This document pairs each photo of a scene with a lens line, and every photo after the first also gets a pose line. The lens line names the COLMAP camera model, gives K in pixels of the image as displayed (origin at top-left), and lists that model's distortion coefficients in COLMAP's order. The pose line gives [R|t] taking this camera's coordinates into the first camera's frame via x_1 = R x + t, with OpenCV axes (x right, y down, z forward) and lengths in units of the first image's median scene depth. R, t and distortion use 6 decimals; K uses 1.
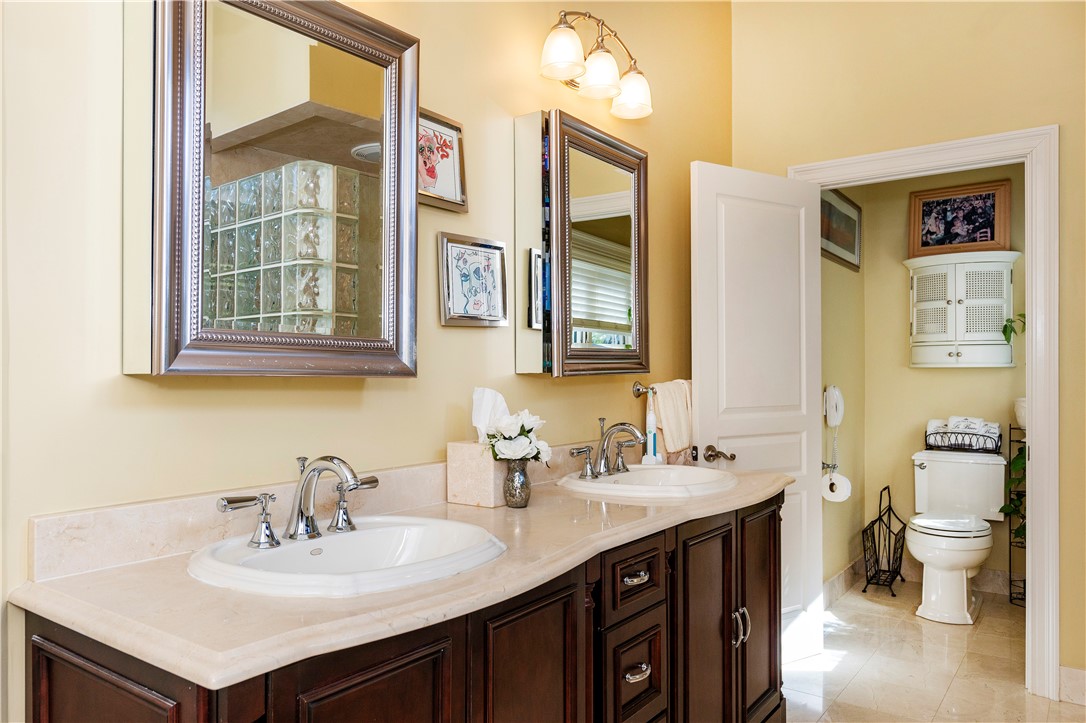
lens RADIAL K [[739.4, 0, 539.0], [0, 739.4, 364.0], [0, 0, 1]] dist [-0.003860, -0.000252]
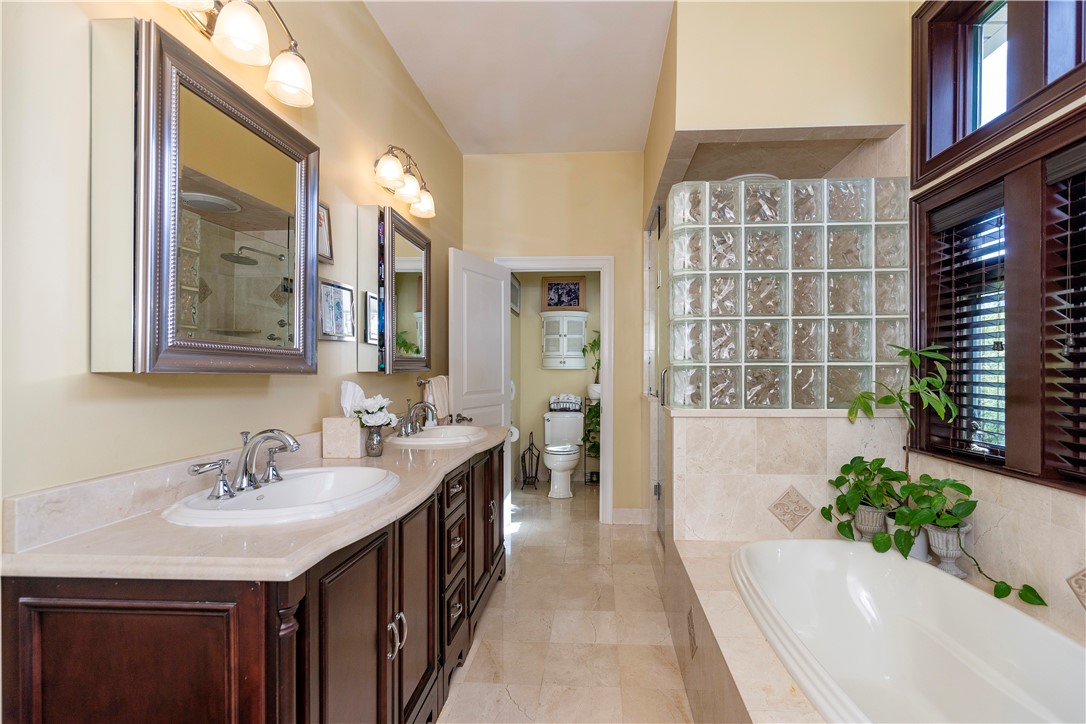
lens RADIAL K [[494.7, 0, 542.5], [0, 494.7, 365.1], [0, 0, 1]] dist [-0.005621, 0.001789]
pose [[0.820326, 0.009236, 0.571822, -0.305353], [-0.009395, 0.999952, -0.002673, -0.002133], [-0.571819, -0.003179, 0.820374, -0.065957]]
